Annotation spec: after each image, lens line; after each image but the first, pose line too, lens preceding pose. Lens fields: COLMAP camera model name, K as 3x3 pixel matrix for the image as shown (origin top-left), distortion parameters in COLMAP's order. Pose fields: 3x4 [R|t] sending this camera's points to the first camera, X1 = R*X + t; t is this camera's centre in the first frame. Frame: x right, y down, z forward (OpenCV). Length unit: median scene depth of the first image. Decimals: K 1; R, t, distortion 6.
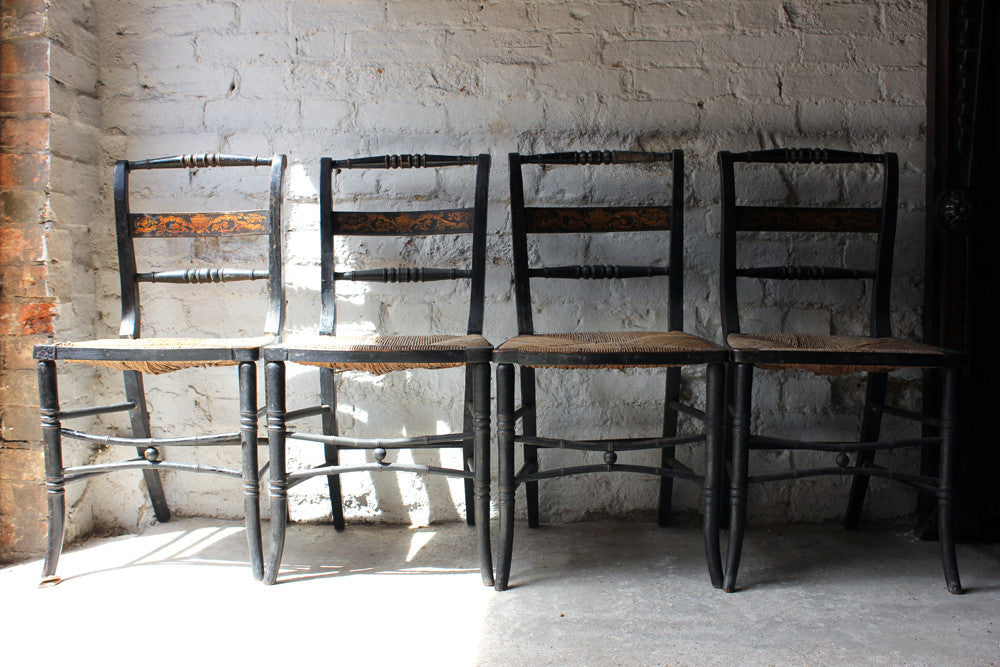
lens RADIAL K [[1019.4, 0, 508.1], [0, 1019.4, 329.3], [0, 0, 1]] dist [-0.145339, 0.176494]
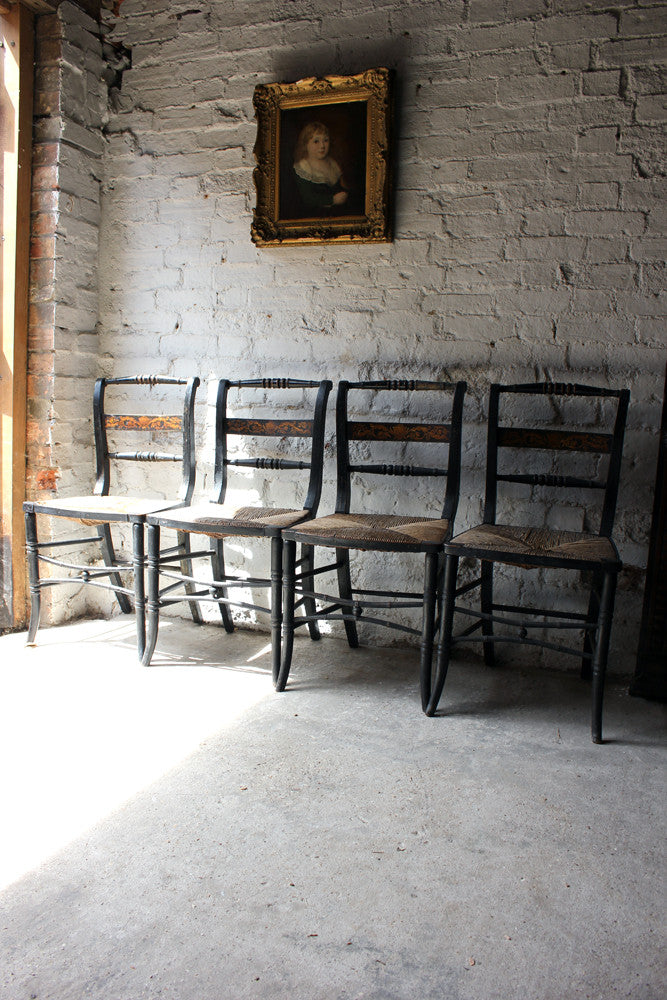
lens RADIAL K [[823.3, 0, 331.9], [0, 823.3, 505.8], [0, 0, 1]] dist [-0.164110, 0.140101]
pose [[0.948347, 0.071547, -0.309061, 0.333835], [-0.049293, 0.995637, 0.079233, -0.087969], [0.313382, -0.059906, 0.947736, -0.071987]]
